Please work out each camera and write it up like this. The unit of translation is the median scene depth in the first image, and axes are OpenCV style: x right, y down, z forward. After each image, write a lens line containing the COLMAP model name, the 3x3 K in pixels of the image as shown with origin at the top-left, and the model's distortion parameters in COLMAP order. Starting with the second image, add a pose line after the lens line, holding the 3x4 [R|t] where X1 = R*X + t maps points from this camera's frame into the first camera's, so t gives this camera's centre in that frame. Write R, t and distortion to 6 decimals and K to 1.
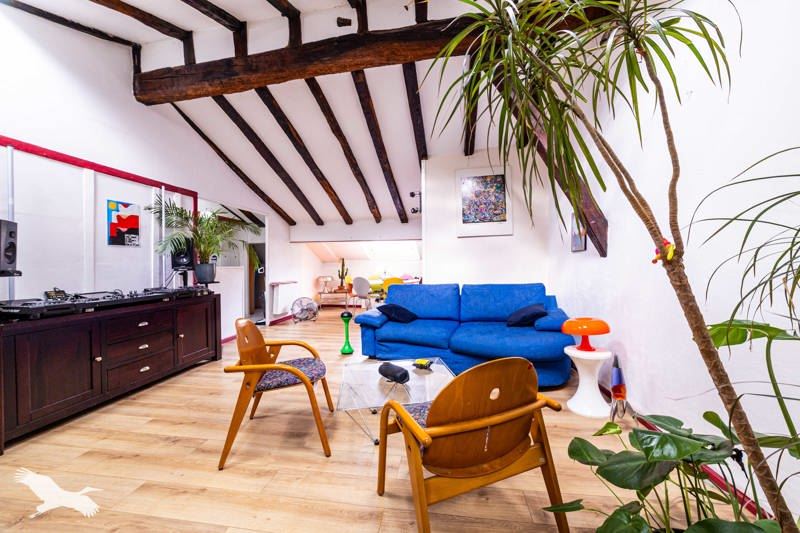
lens RADIAL K [[306.1, 0, 399.9], [0, 306.1, 268.5], [0, 0, 1]] dist [-0.001099, -0.000088]
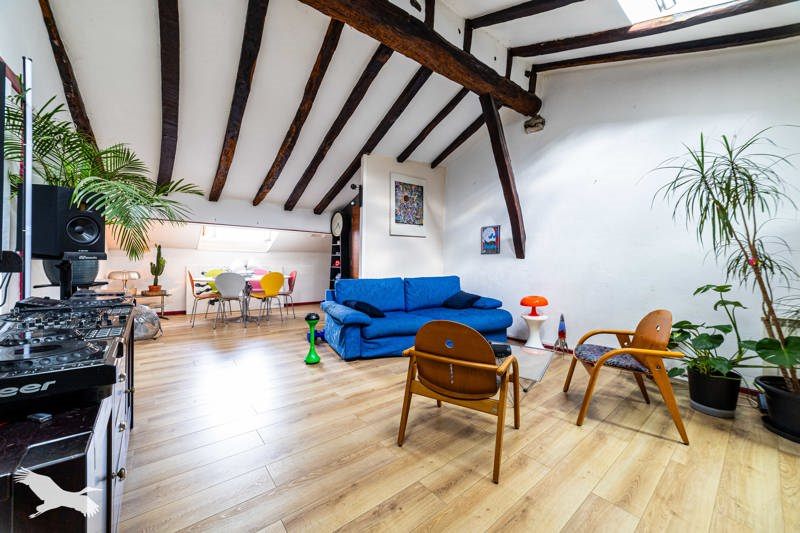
lens RADIAL K [[306.1, 0, 399.7], [0, 306.1, 268.5], [0, 0, 1]] dist [-0.001099, -0.000088]
pose [[0.652587, 0.005184, 0.757696, -0.699293], [-0.017950, 0.999802, 0.008620, 0.008073], [-0.757501, -0.019225, 0.652551, 0.303120]]
